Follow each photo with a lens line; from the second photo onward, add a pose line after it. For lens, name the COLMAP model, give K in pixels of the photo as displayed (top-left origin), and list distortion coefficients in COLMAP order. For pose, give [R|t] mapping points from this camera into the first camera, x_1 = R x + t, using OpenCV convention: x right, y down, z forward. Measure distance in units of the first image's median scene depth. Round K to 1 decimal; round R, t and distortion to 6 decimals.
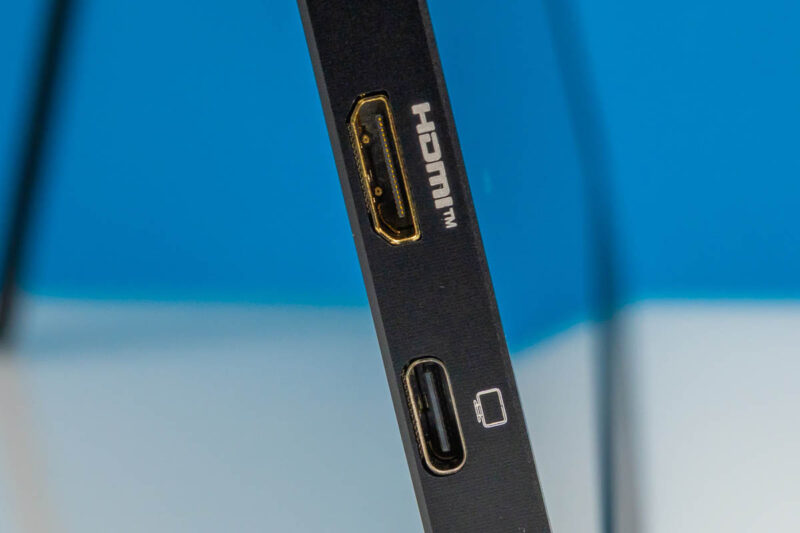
lens RADIAL K [[1629.8, 0, 399.8], [0, 1629.8, 266.7], [0, 0, 1]] dist [0.004769, 0.000000]
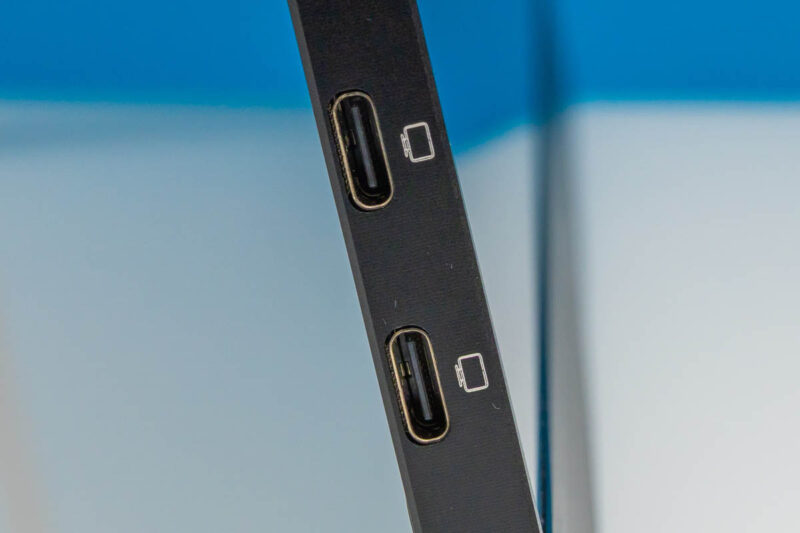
lens RADIAL K [[1629.8, 0, 399.8], [0, 1629.8, 266.0], [0, 0, 1]] dist [0.004769, 0.000000]
pose [[0.999950, 0.001759, 0.009825, 0.035012], [-0.001910, 0.999880, 0.015400, 0.146262], [-0.009797, -0.015418, 0.999833, 0.007746]]
